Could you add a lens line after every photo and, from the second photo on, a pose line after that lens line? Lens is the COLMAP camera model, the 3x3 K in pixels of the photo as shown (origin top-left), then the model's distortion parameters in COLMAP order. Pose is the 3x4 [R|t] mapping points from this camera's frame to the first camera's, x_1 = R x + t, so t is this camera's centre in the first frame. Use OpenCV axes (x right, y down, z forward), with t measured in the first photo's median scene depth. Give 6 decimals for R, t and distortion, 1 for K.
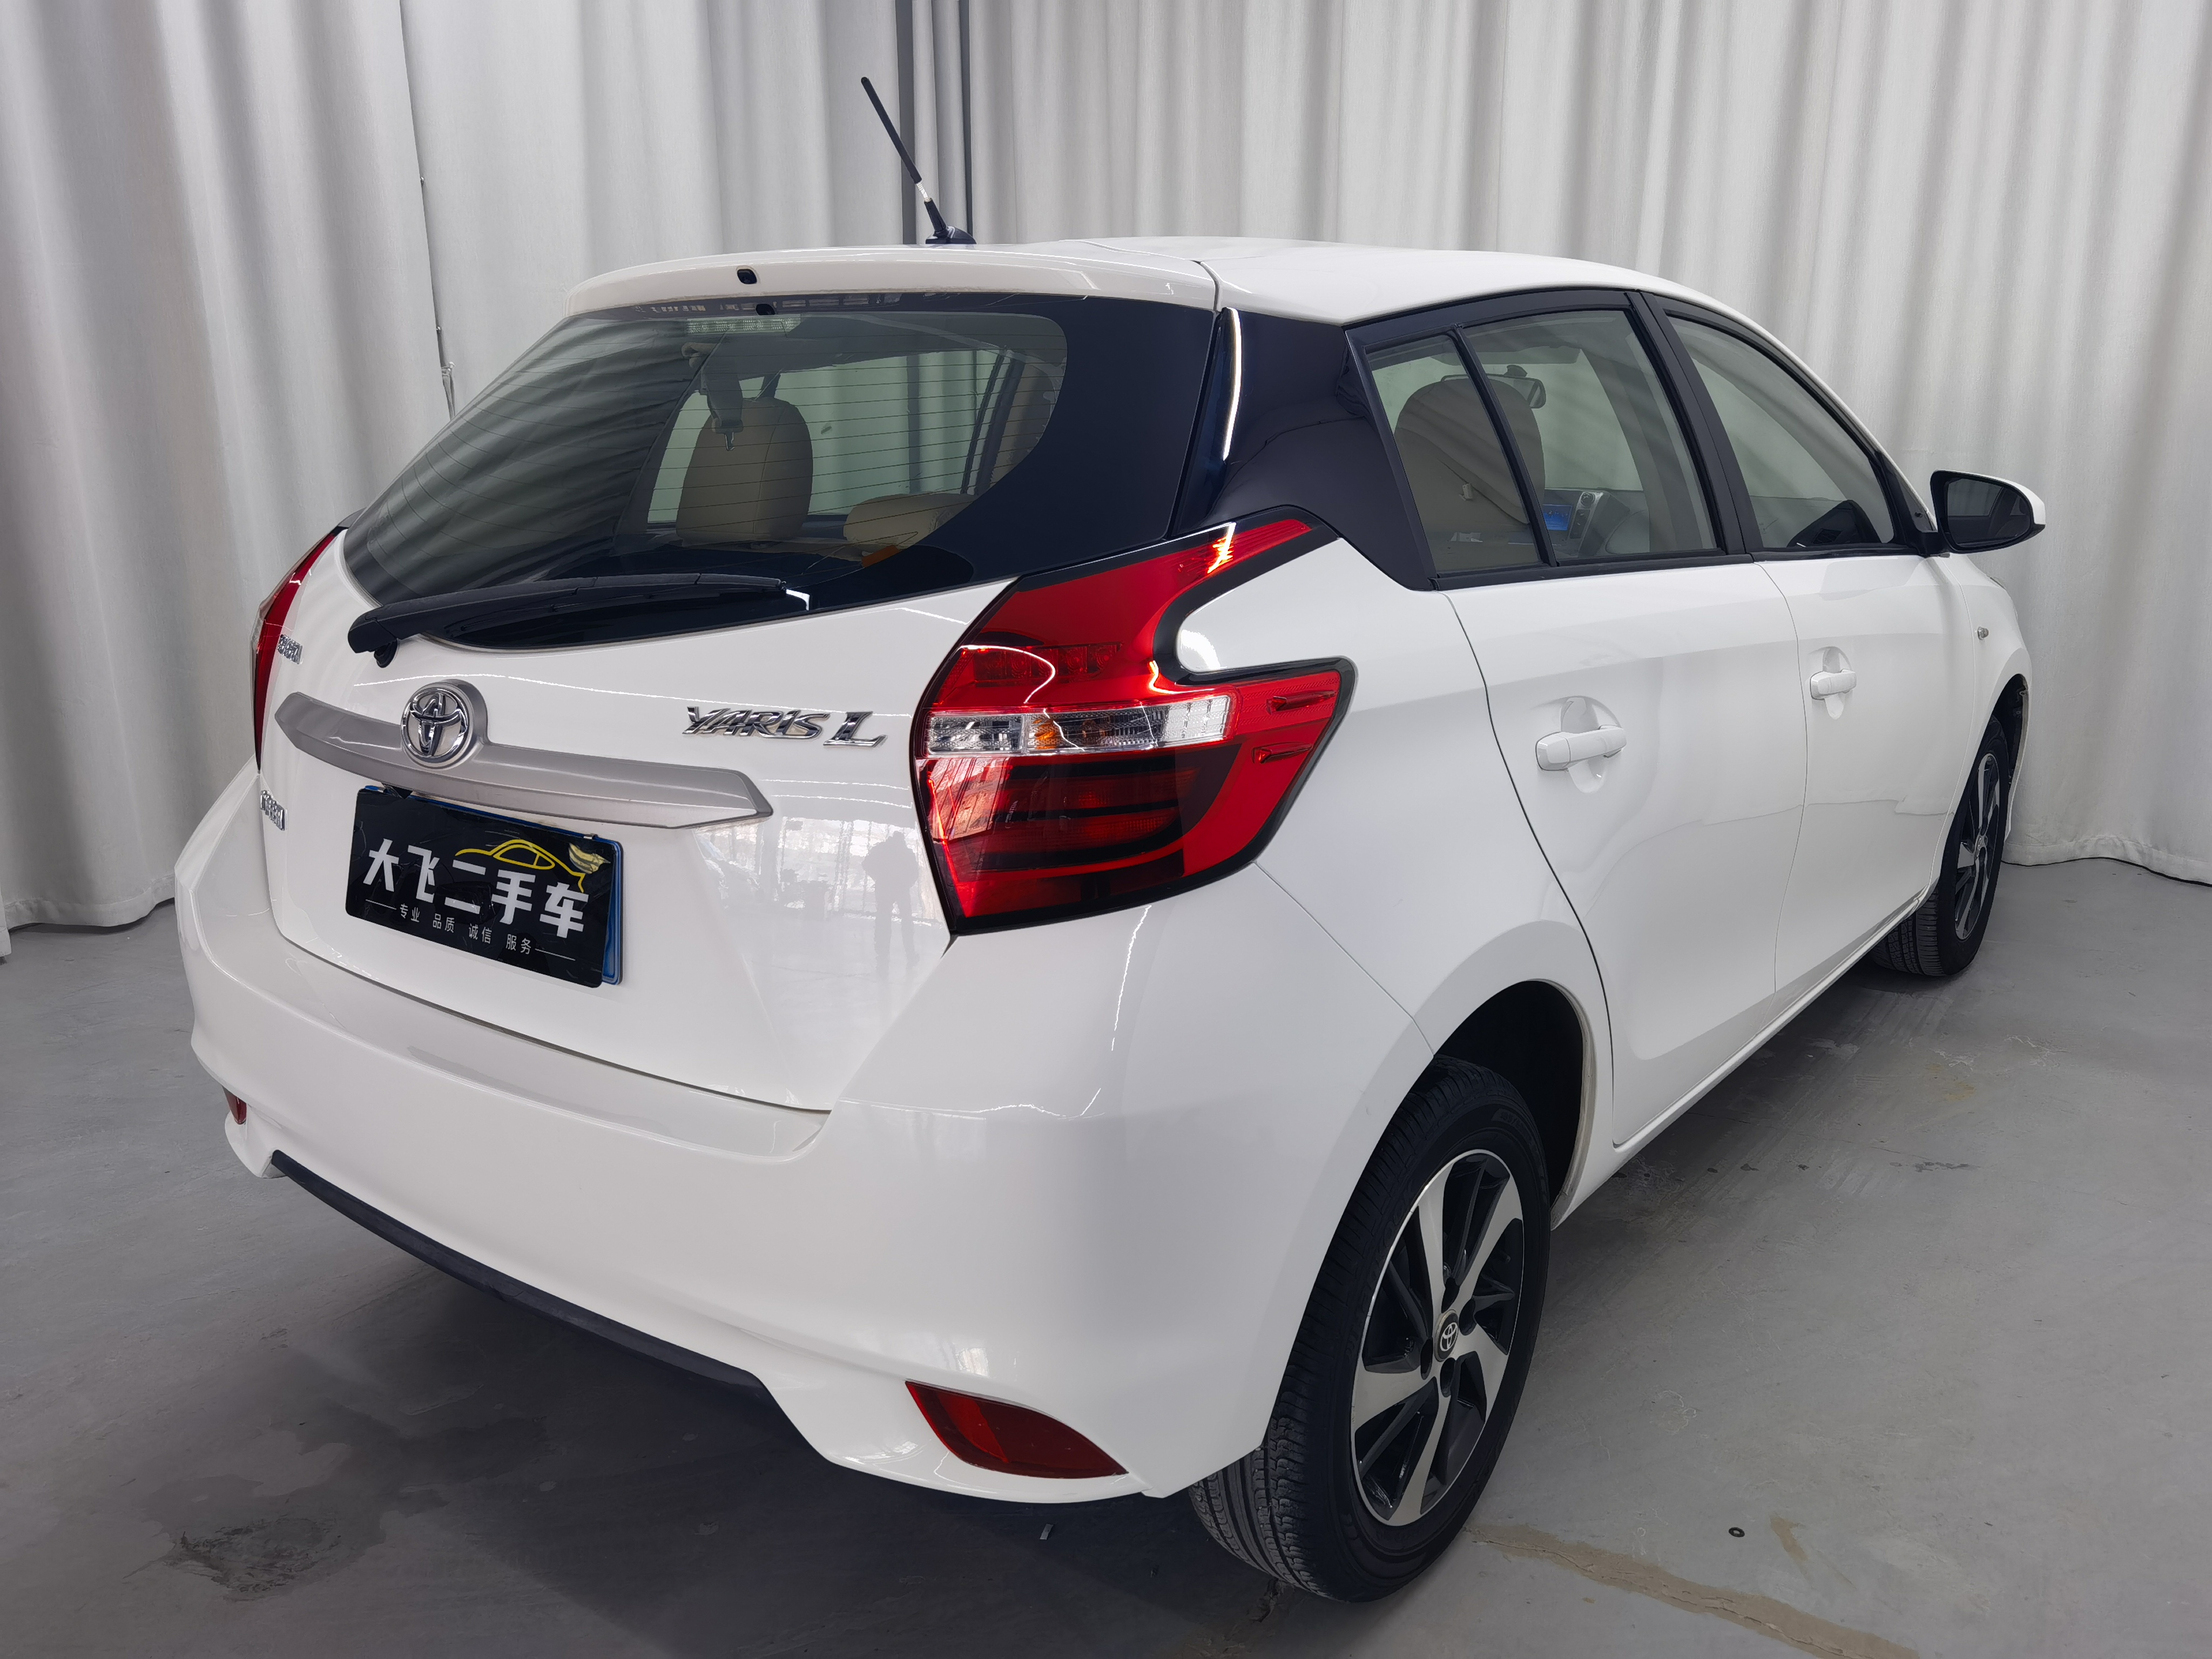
lens RADIAL K [[1780.7, 0, 1106.0], [0, 1780.7, 829.5], [0, 0, 1]] dist [0.015330, -0.001048]
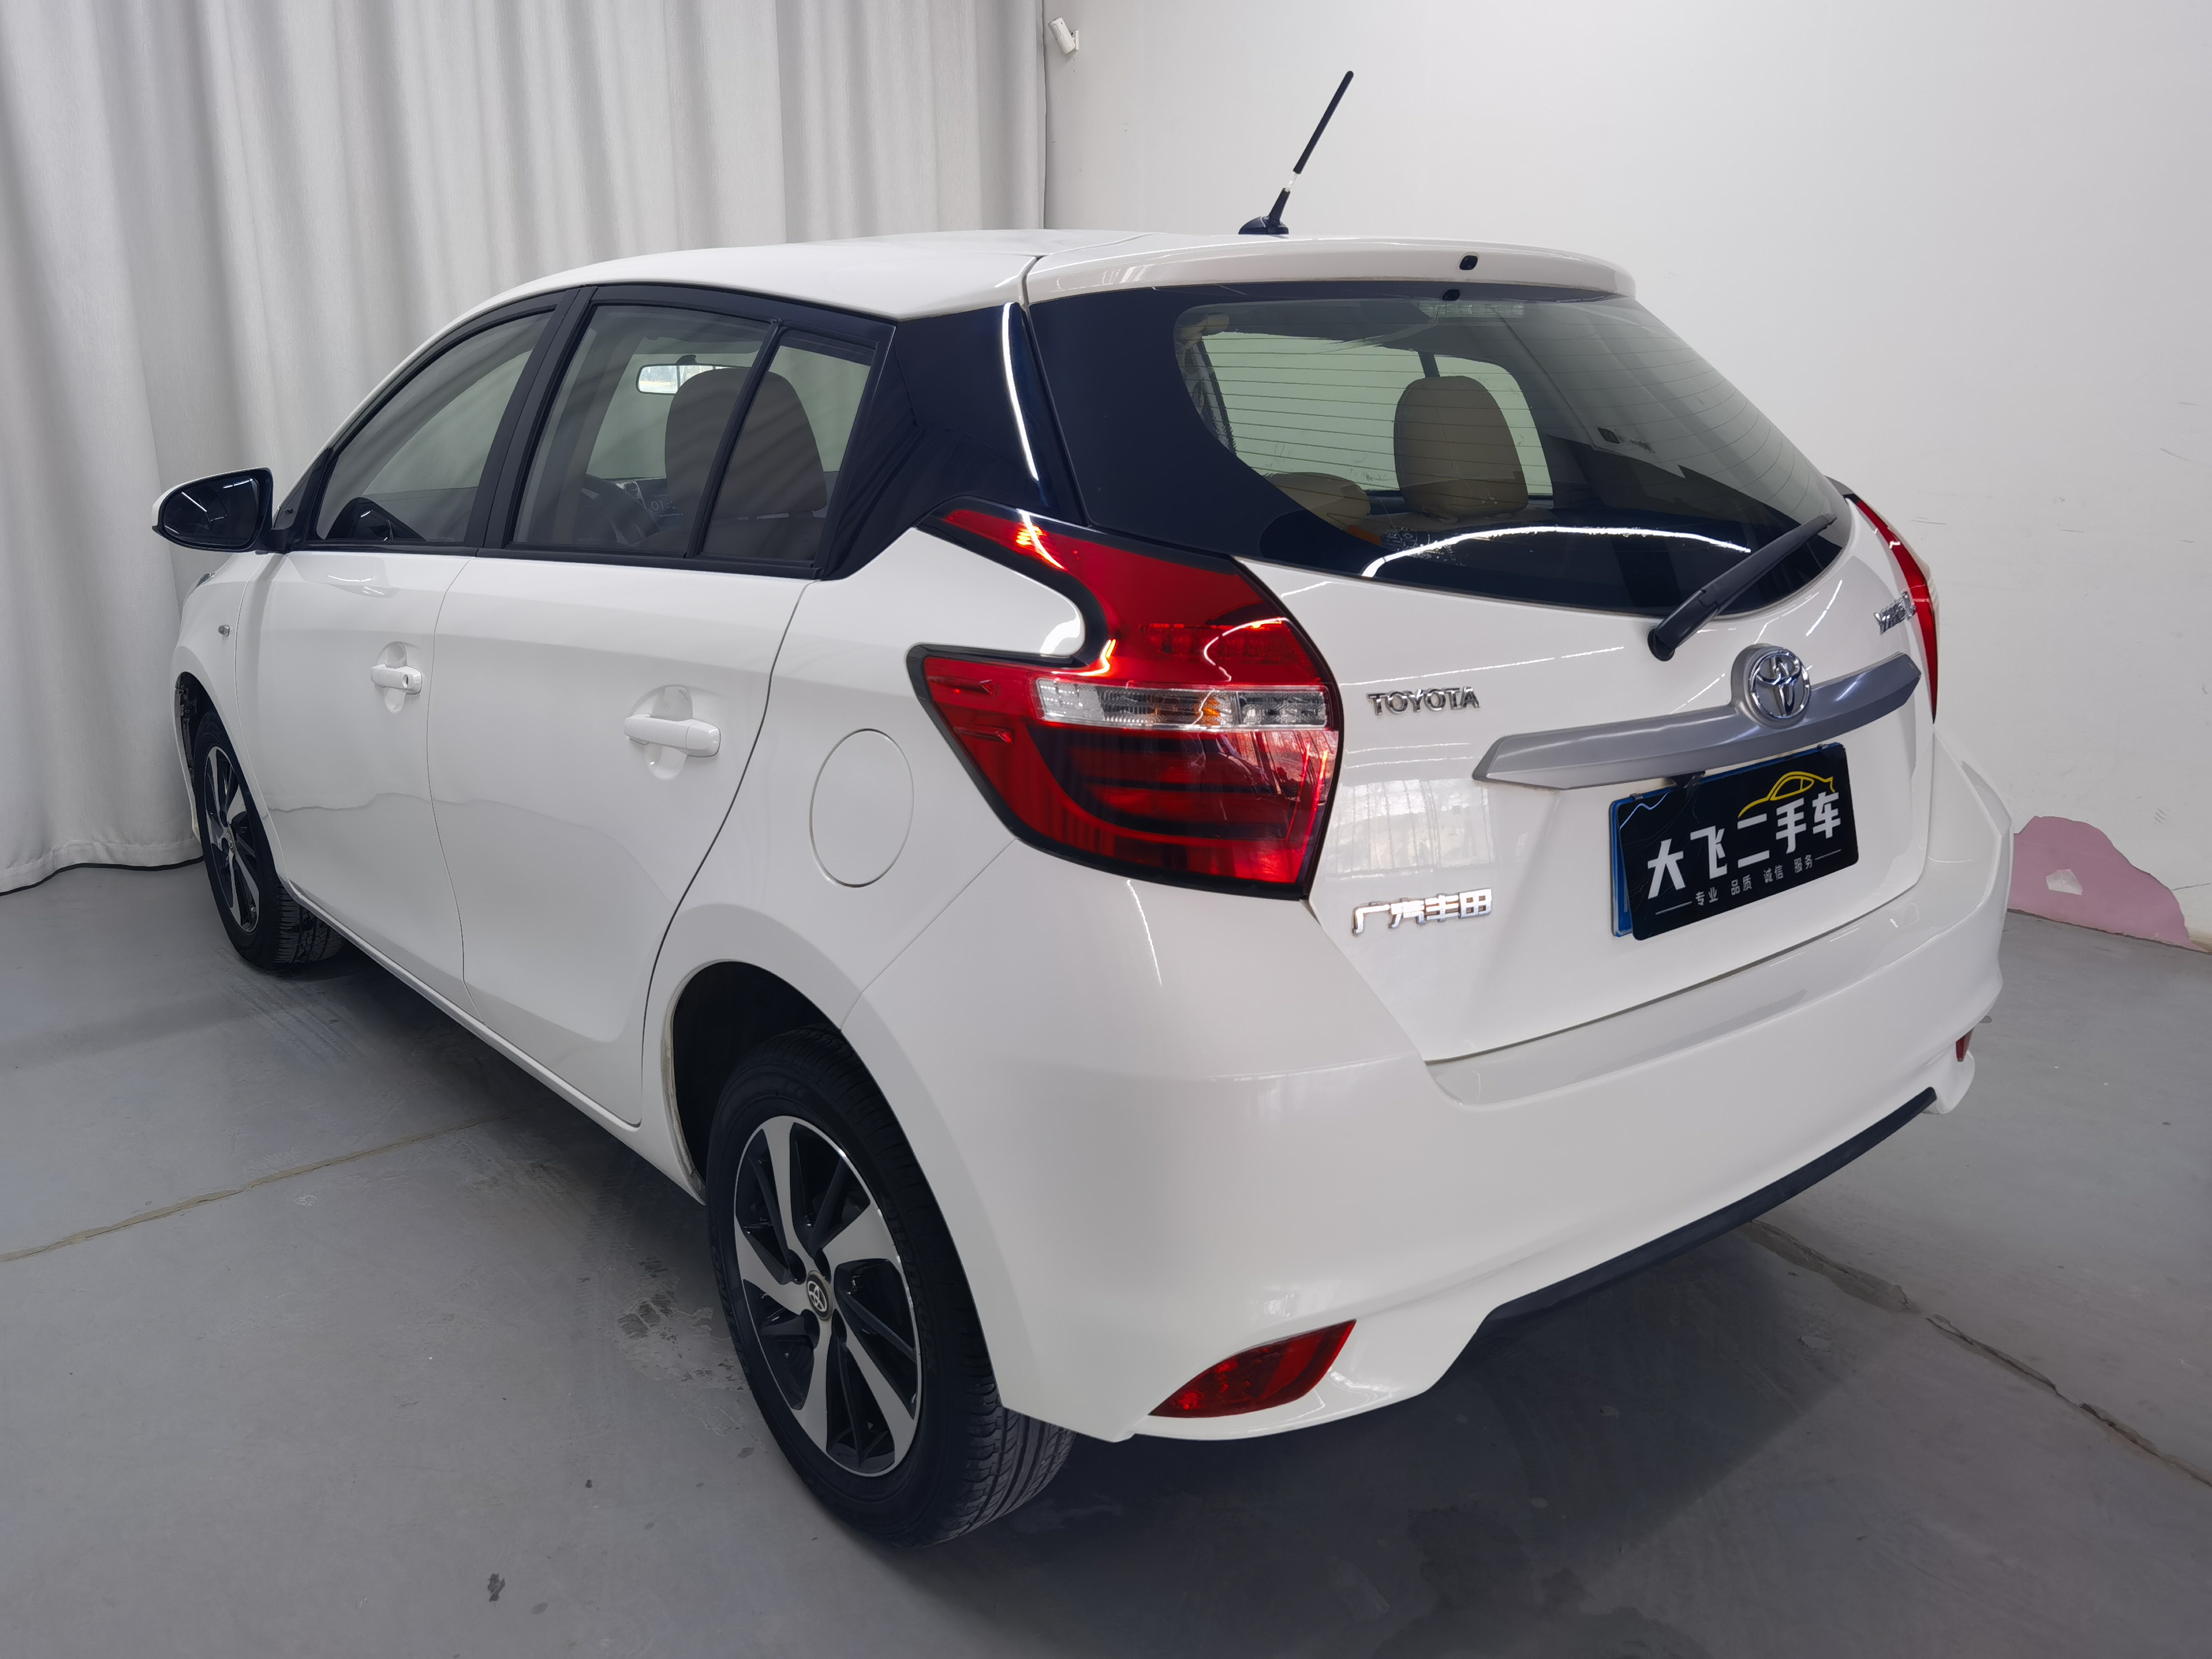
lens RADIAL K [[1780.7, 0, 1106.0], [0, 1780.7, 829.5], [0, 0, 1]] dist [0.015330, -0.001048]
pose [[0.227235, -0.239179, 0.944012, -1.463208], [0.242912, 0.952651, 0.182896, -0.263910], [-0.943058, 0.187751, 0.274574, 1.087850]]
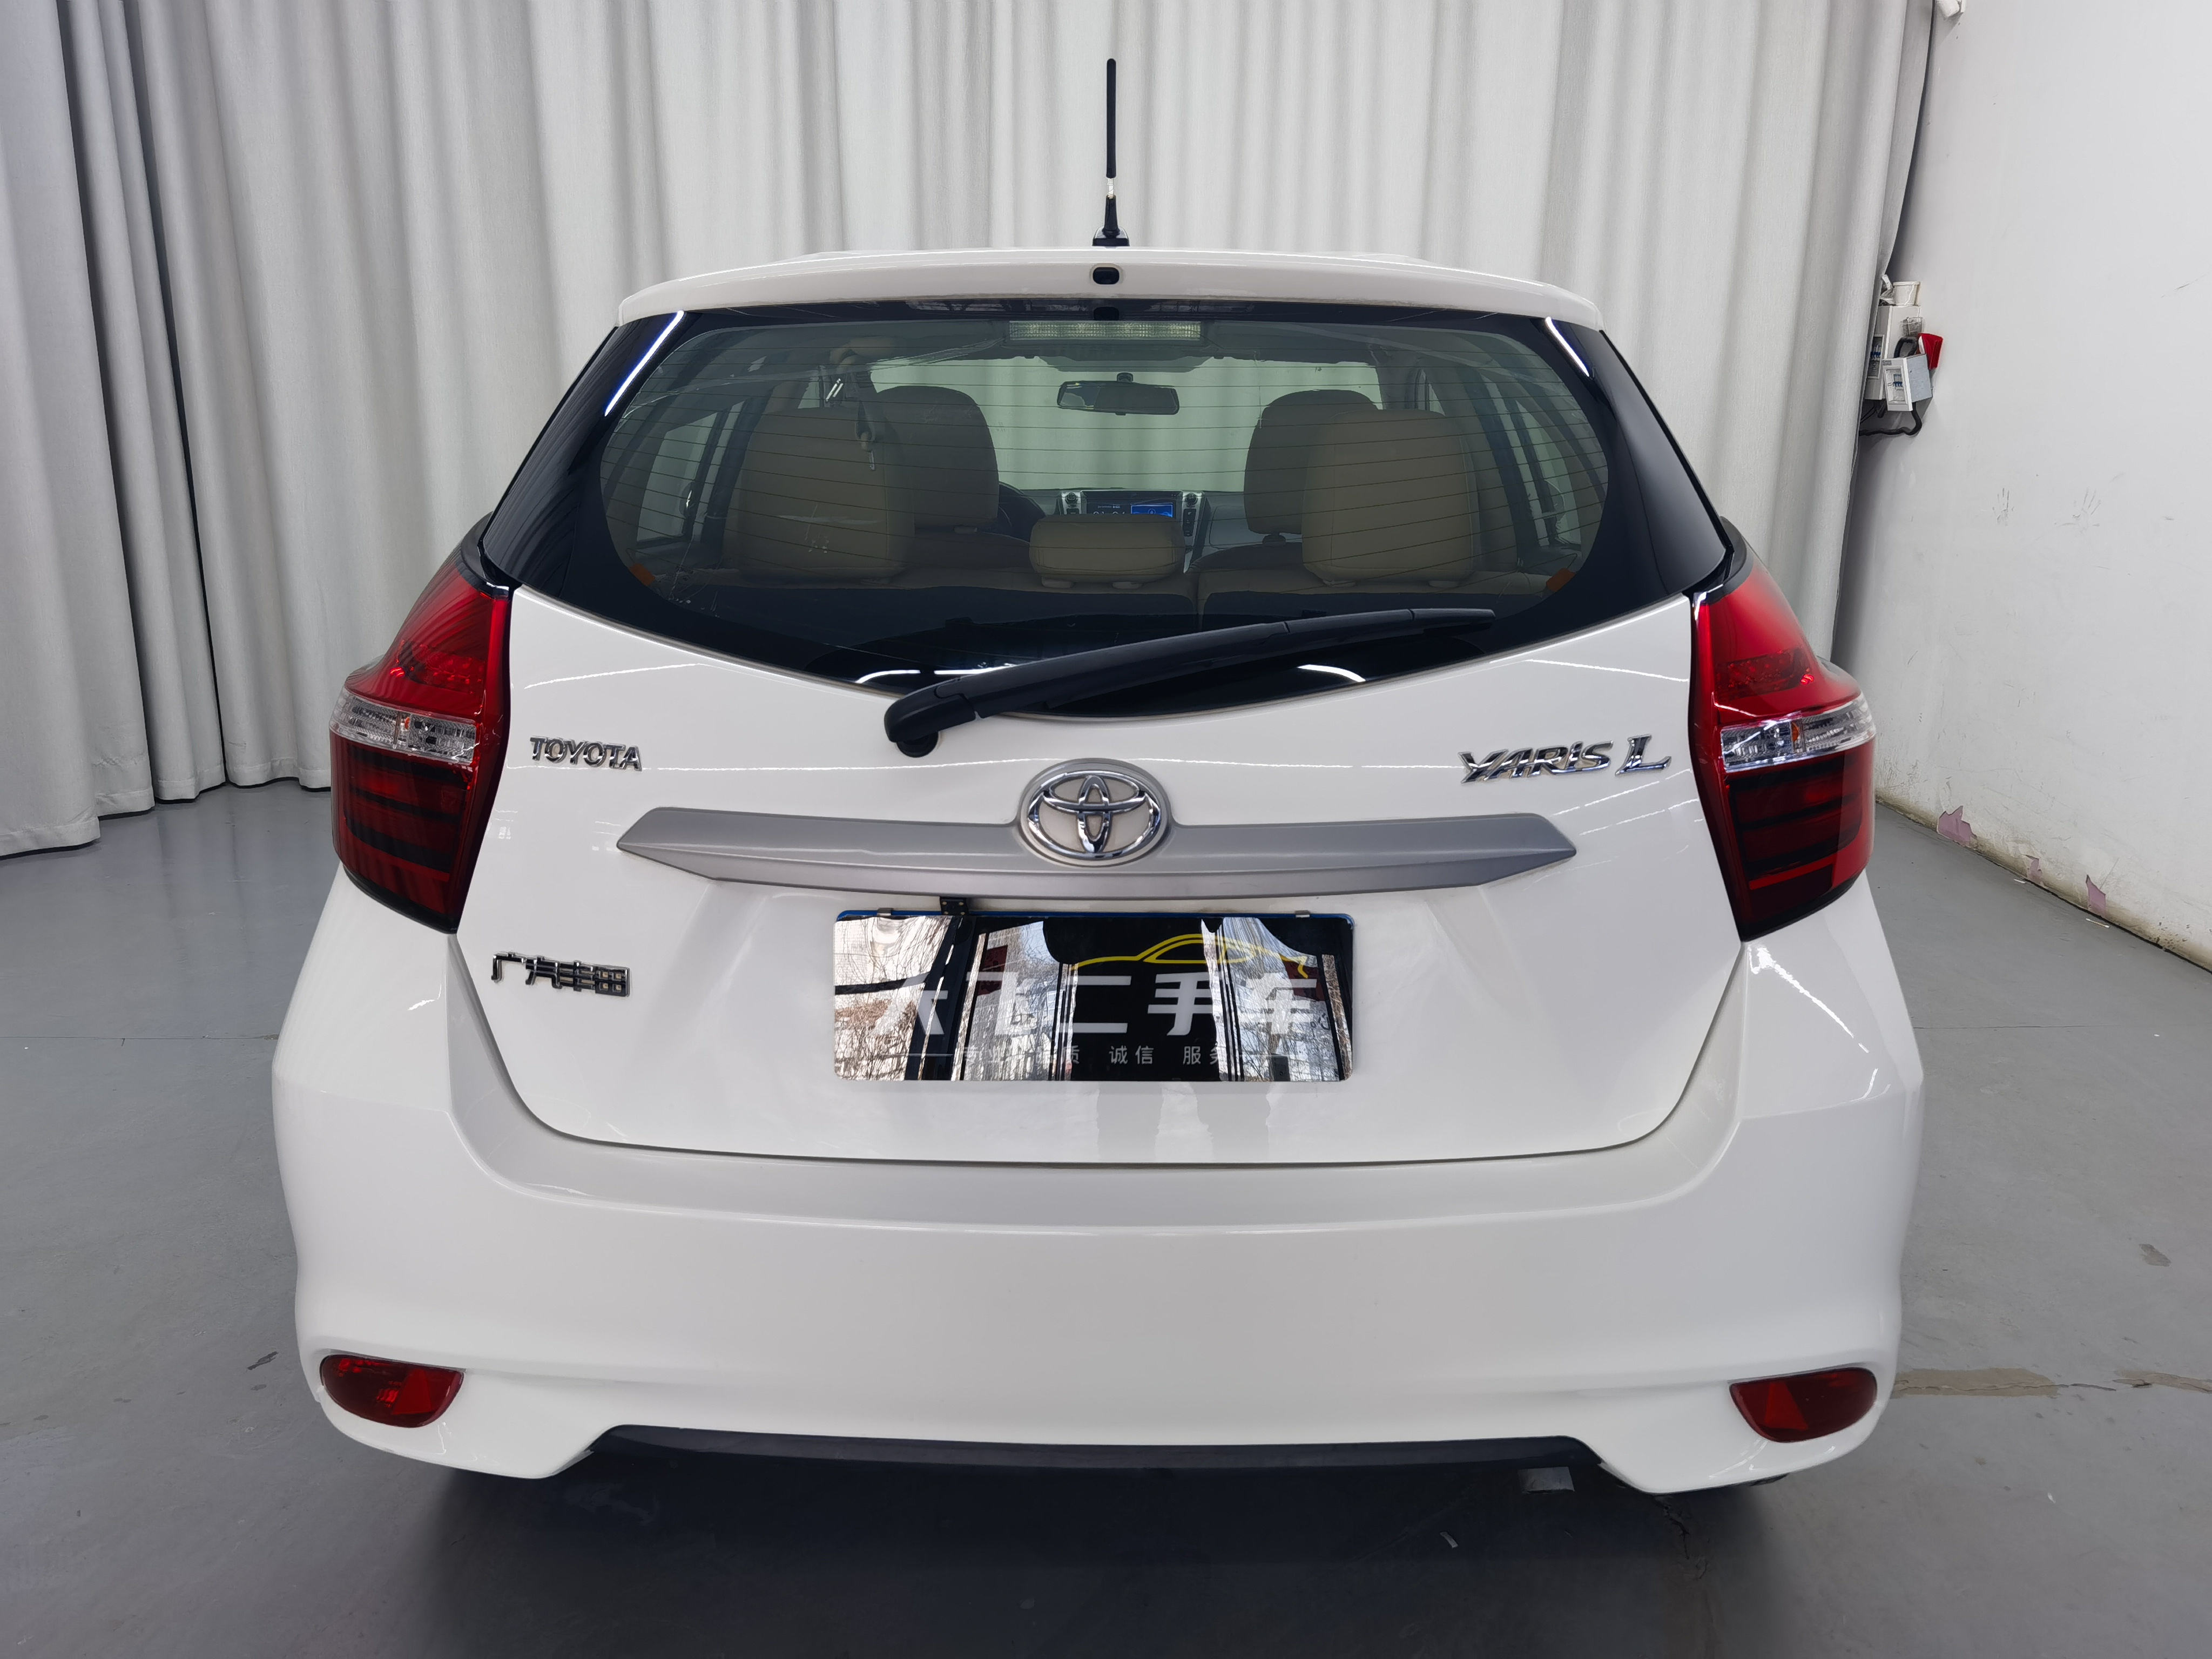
lens RADIAL K [[1780.7, 0, 1106.0], [0, 1780.7, 829.5], [0, 0, 1]] dist [0.015330, -0.001048]
pose [[0.802534, -0.134974, 0.581138, -0.840101], [0.133169, 0.990023, 0.046038, -0.087627], [-0.581554, 0.040442, 0.812502, 0.324374]]
